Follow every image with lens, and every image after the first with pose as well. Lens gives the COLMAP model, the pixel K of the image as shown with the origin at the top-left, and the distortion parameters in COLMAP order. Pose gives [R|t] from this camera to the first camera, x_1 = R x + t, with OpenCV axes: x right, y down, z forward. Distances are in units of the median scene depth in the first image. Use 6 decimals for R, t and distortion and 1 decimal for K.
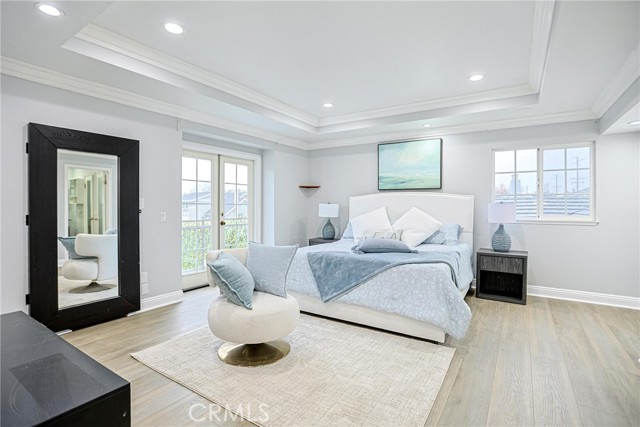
lens RADIAL K [[312.0, 0, 321.1], [0, 312.0, 211.3], [0, 0, 1]] dist [-0.044219, 0.000849]
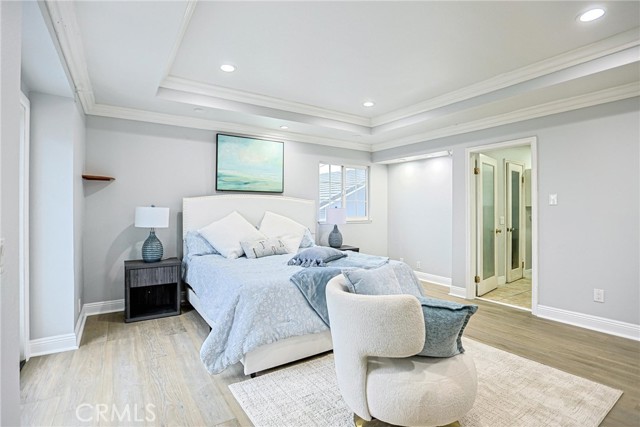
lens RADIAL K [[312.0, 0, 321.1], [0, 312.0, 211.3], [0, 0, 1]] dist [-0.044219, 0.000849]
pose [[0.401805, -0.003173, 0.915720, -0.459070], [0.021081, 0.999761, -0.005786, -0.004565], [-0.915483, 0.021630, 0.401776, 0.457664]]
